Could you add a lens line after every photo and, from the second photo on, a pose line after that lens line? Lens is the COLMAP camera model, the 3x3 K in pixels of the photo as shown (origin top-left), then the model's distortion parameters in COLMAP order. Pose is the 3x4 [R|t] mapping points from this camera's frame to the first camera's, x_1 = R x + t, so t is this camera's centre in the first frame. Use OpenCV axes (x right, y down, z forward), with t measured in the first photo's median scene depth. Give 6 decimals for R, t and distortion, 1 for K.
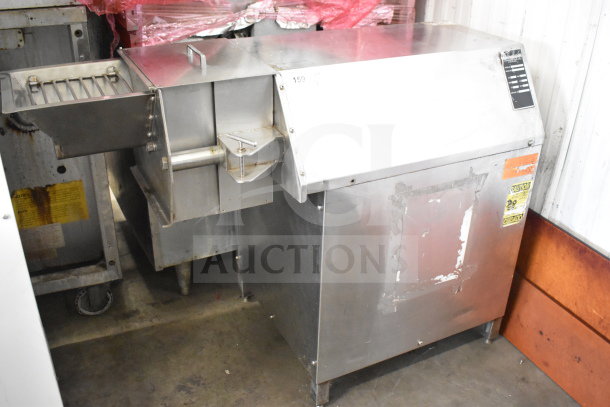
lens RADIAL K [[596.1, 0, 307.7], [0, 596.1, 204.7], [0, 0, 1]] dist [-0.084008, 0.000000]
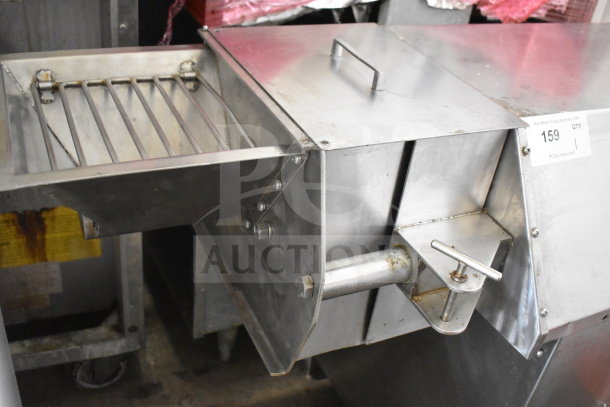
lens RADIAL K [[607.6, 0, 303.4], [0, 607.6, 200.3], [0, 0, 1]] dist [-0.079326, 0.000000]
pose [[0.994927, 0.093400, 0.037370, -0.200214], [-0.096040, 0.992432, 0.076518, -0.134953], [-0.029940, -0.079718, 0.996368, 0.359885]]
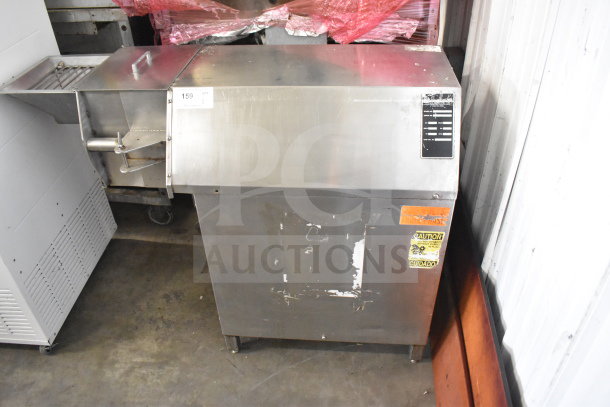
lens RADIAL K [[473.5, 0, 303.8], [0, 473.5, 202.6], [0, 0, 1]] dist [-0.097128, 0.006149]
pose [[0.845093, 0.276873, -0.457338, 0.514186], [-0.207934, 0.958318, 0.195936, -0.185926], [0.492525, -0.070488, 0.867439, 0.233556]]
